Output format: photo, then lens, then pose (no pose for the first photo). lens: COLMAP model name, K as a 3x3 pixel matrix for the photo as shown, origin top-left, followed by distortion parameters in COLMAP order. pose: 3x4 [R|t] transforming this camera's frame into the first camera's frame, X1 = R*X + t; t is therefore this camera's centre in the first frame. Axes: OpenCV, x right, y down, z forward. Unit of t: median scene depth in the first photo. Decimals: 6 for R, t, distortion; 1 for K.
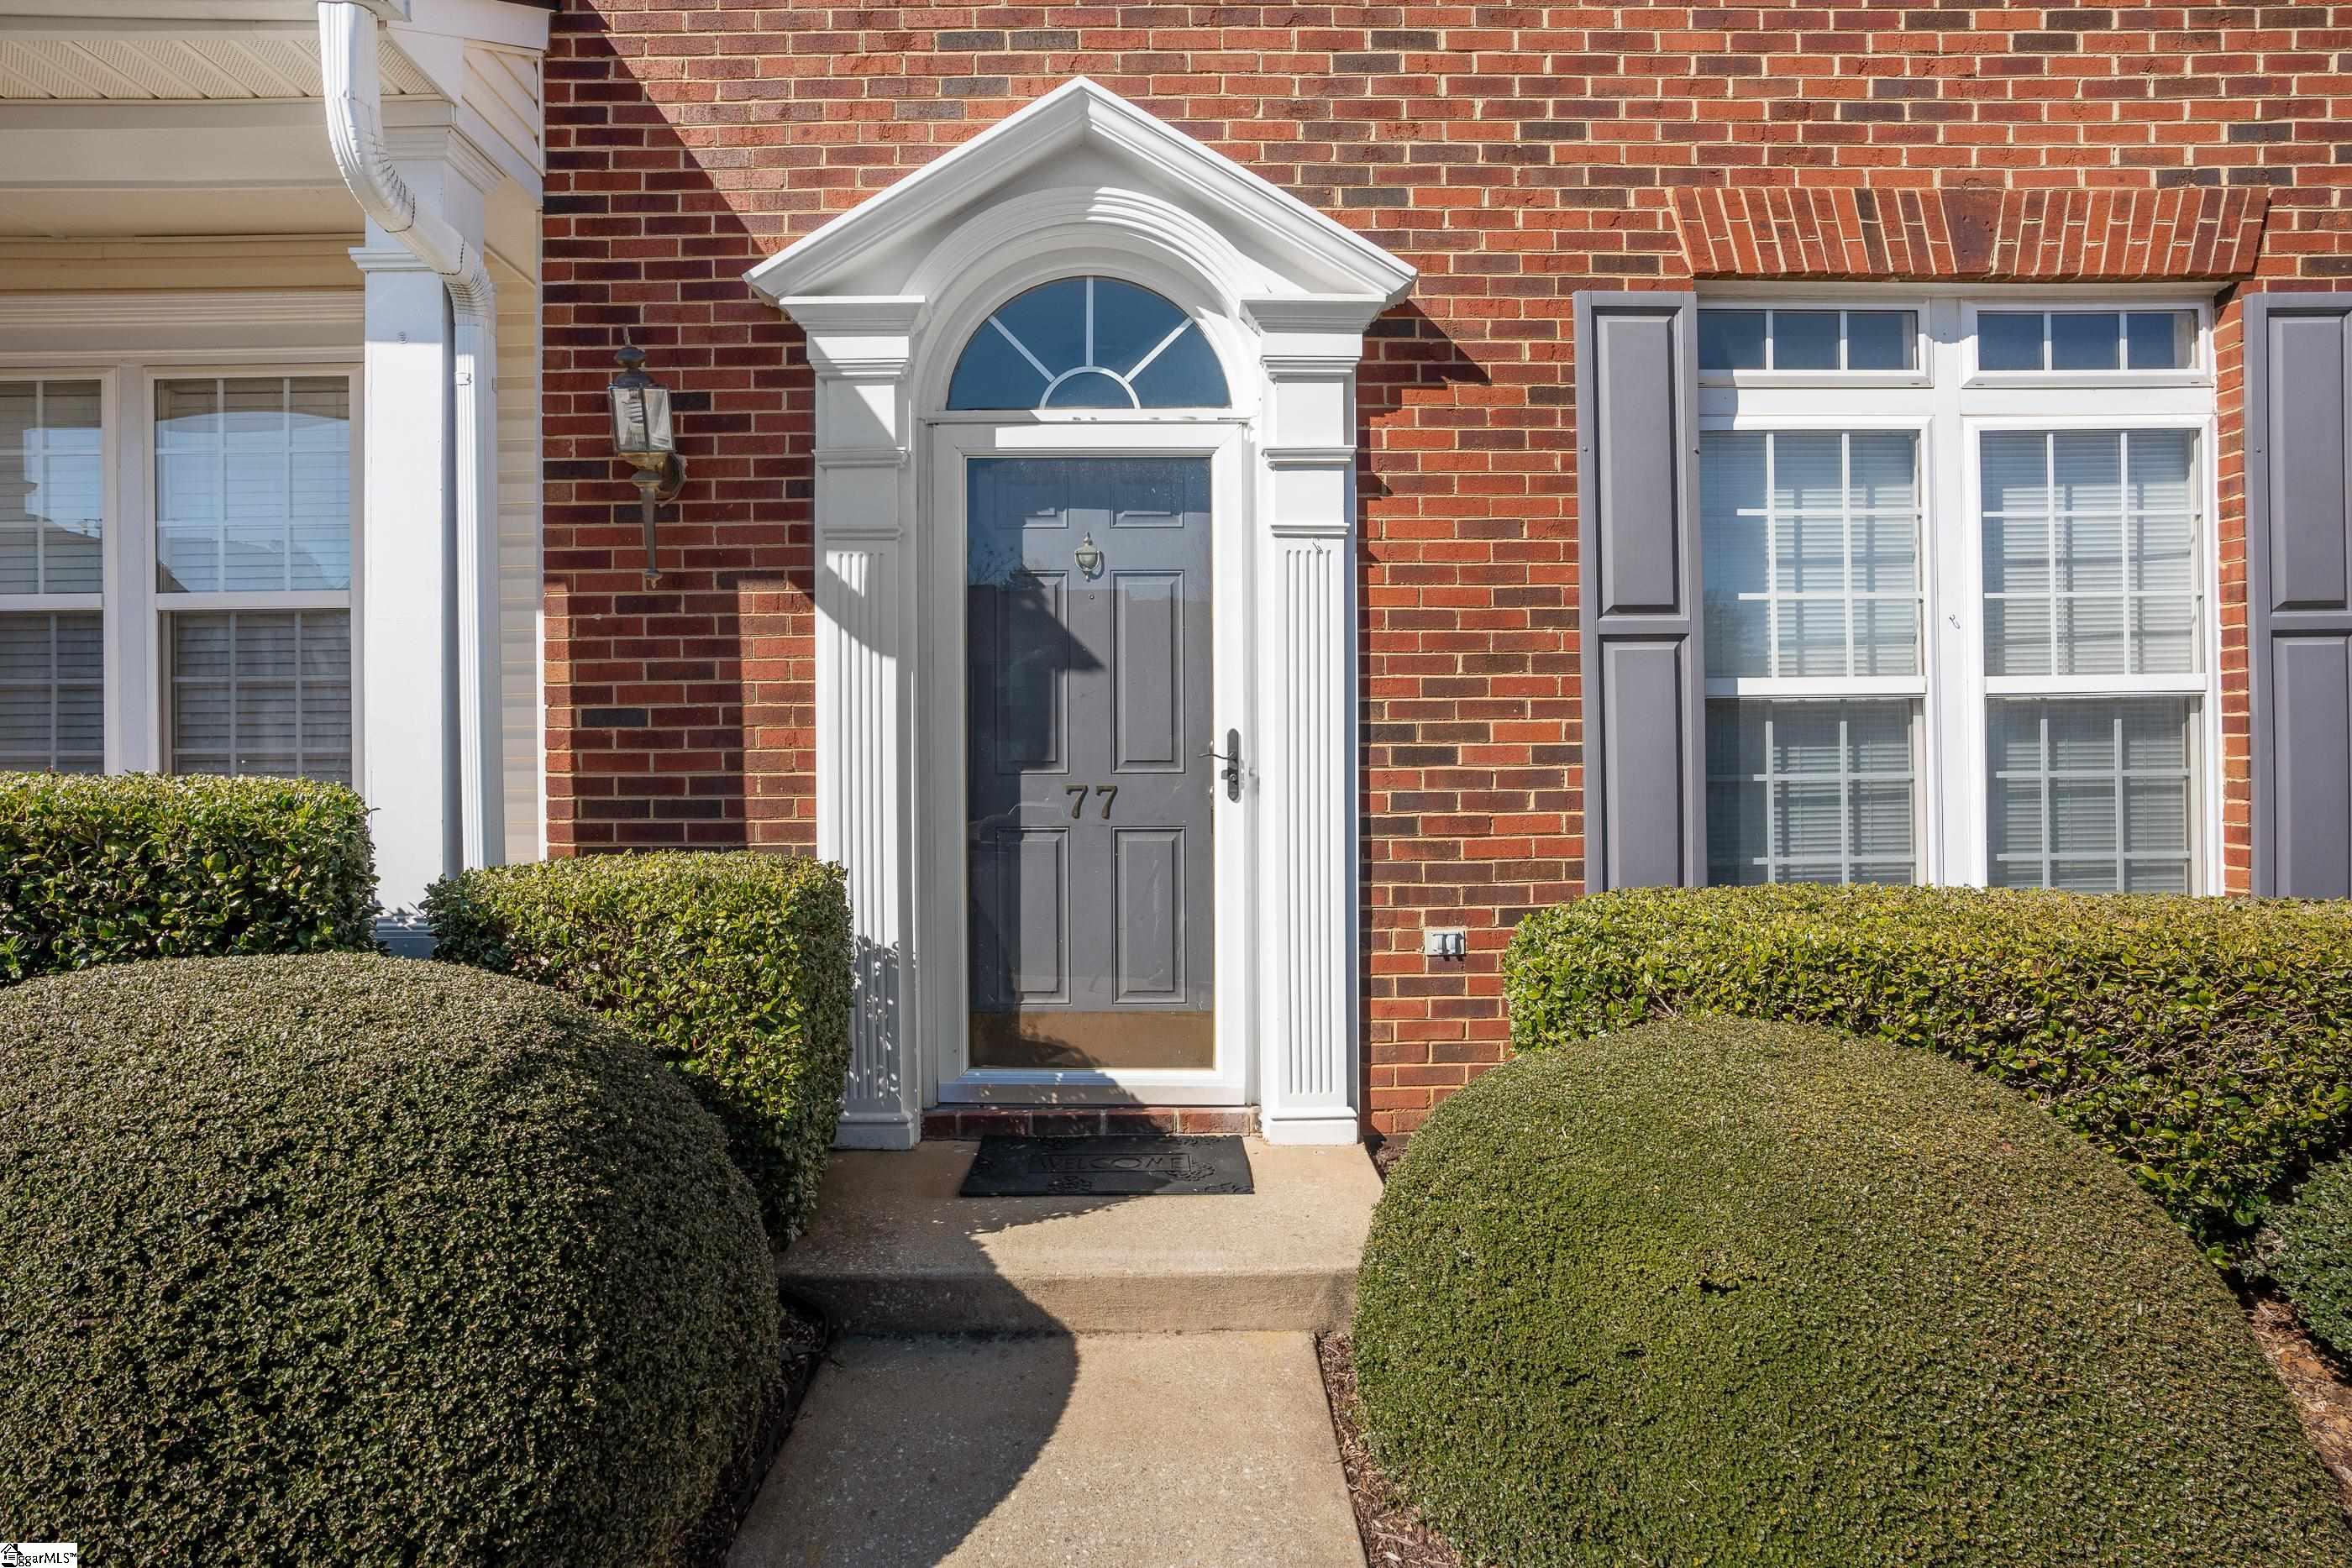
lens RADIAL K [[1194.0, 0, 1177.4], [0, 1194.0, 758.5], [0, 0, 1]] dist [-0.057106, 0.029477]
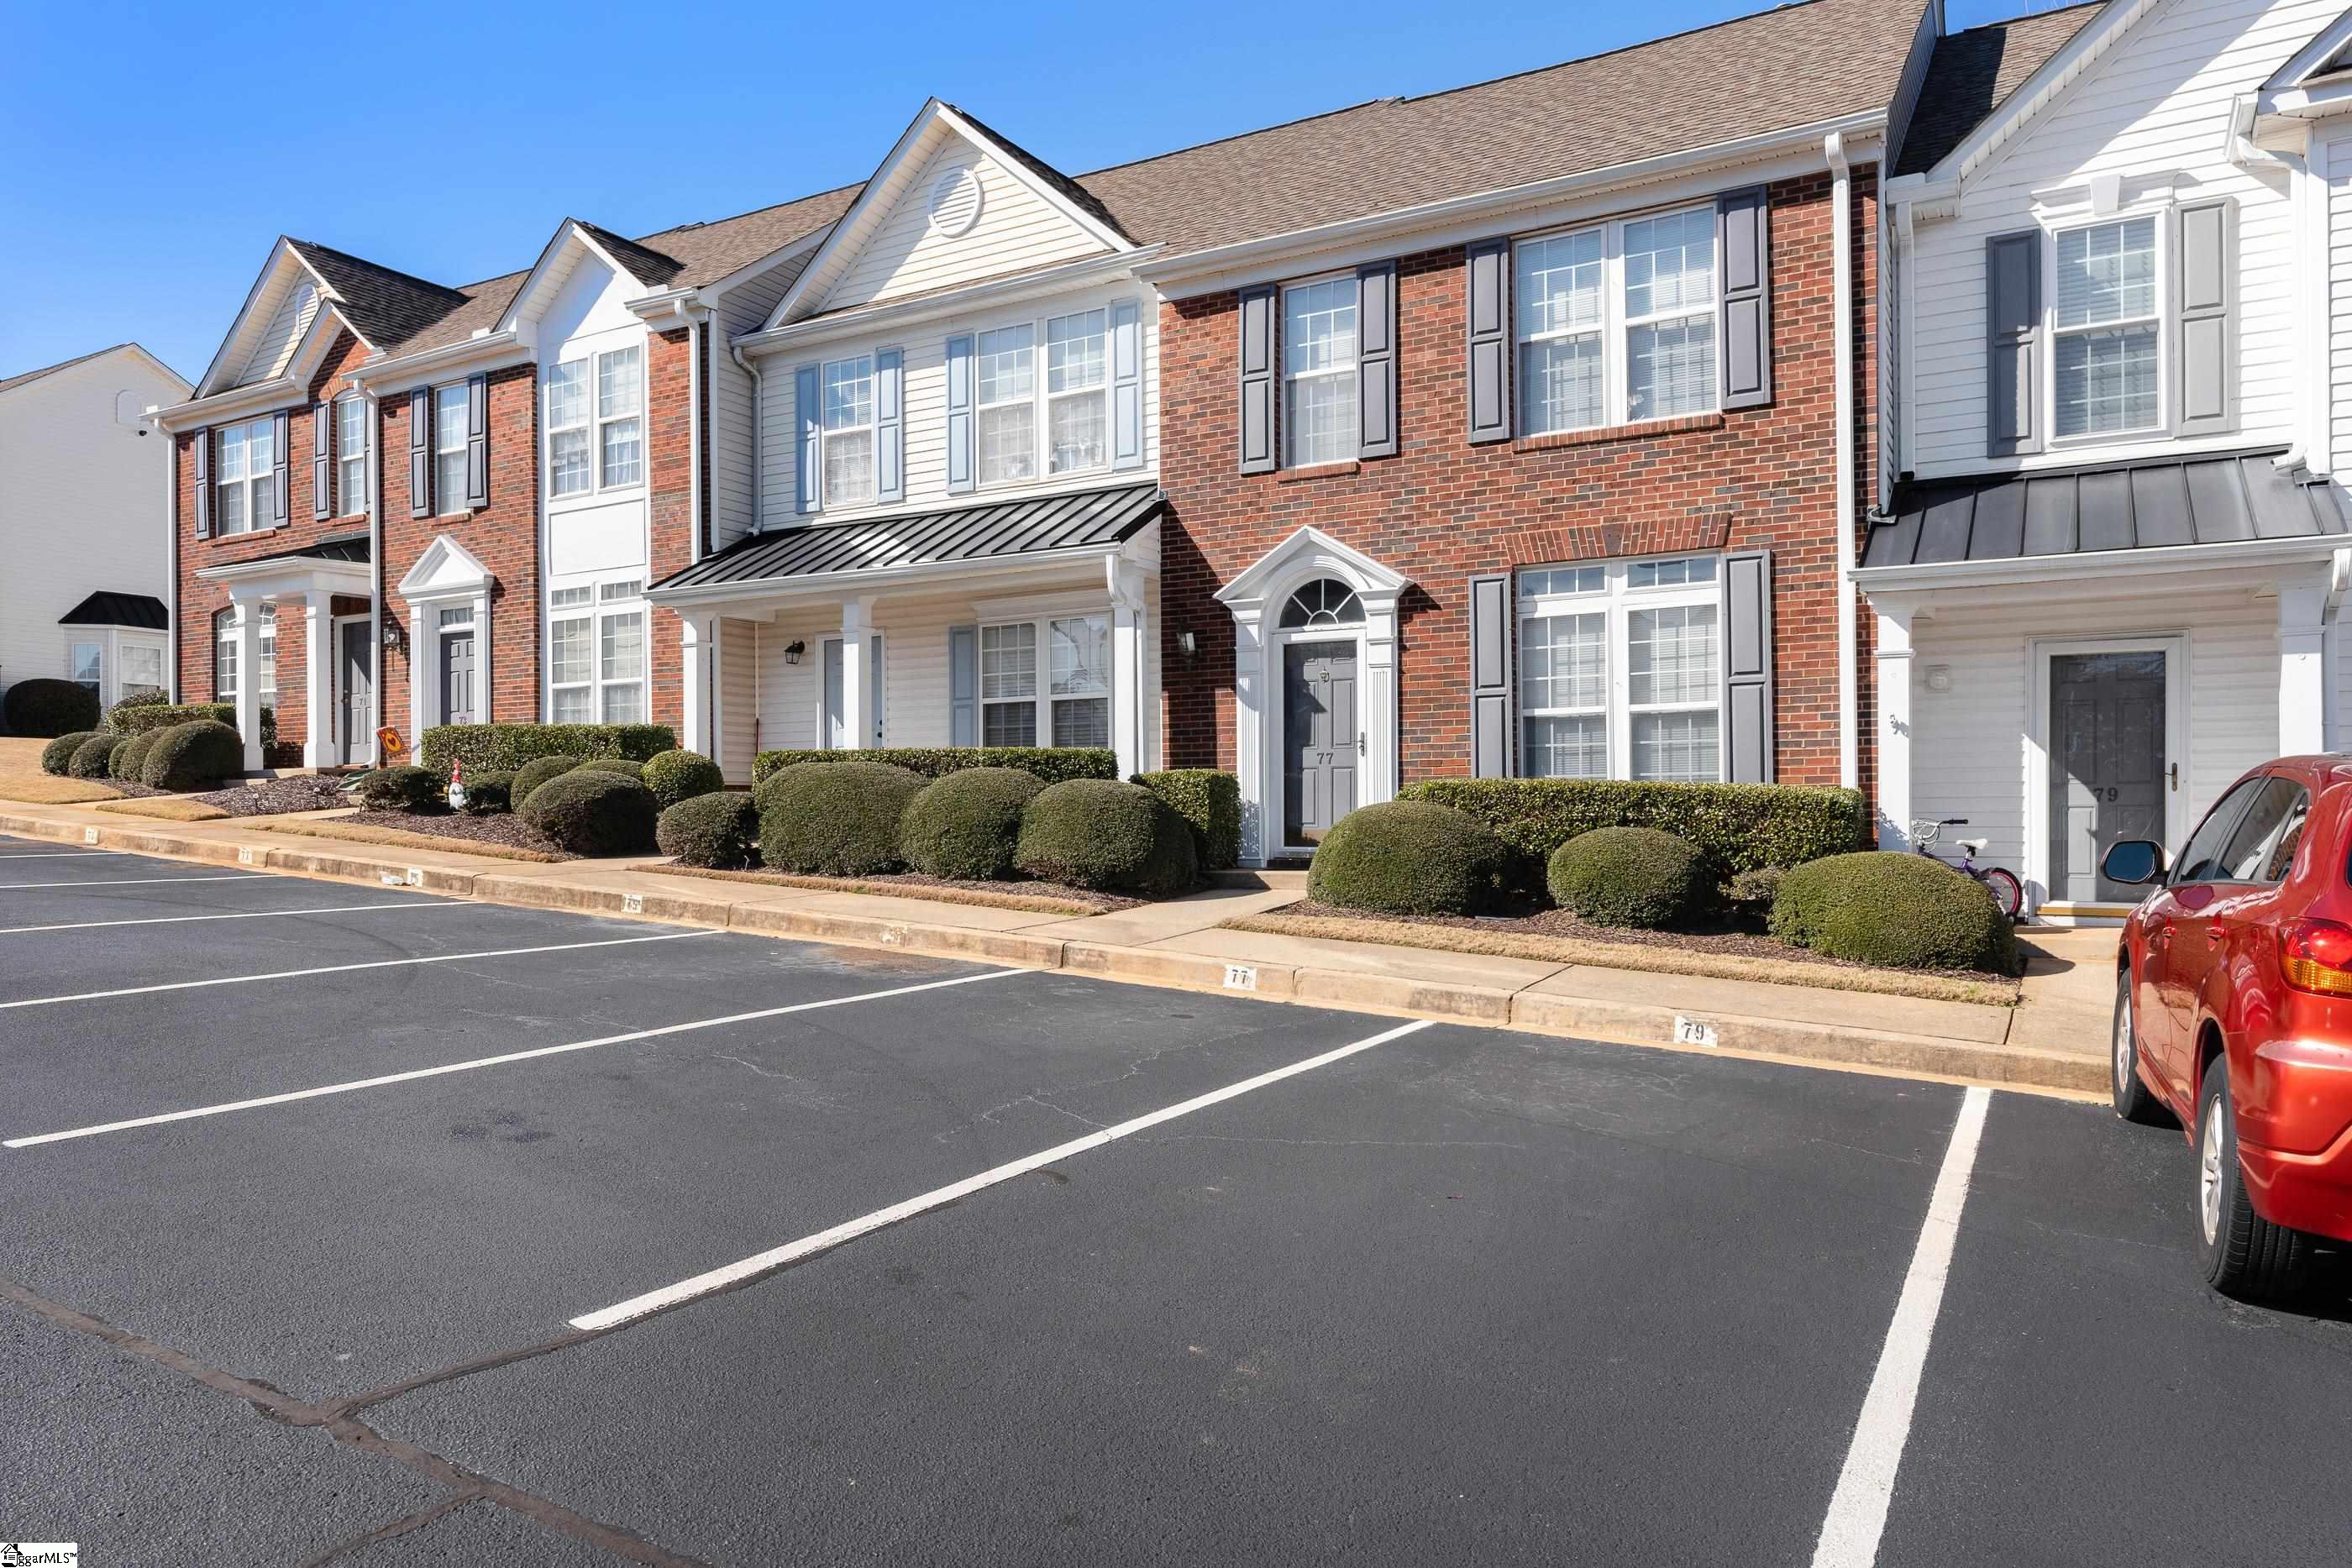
lens RADIAL K [[1523.8, 0, 1176.0], [0, 1523.8, 784.0], [0, 0, 1]] dist [0.000415, 0.000006]
pose [[0.854589, -0.005559, -0.519276, 1.636962], [-0.001791, 0.999905, -0.013652, 0.159214], [0.519302, 0.012597, 0.854498, -2.505859]]
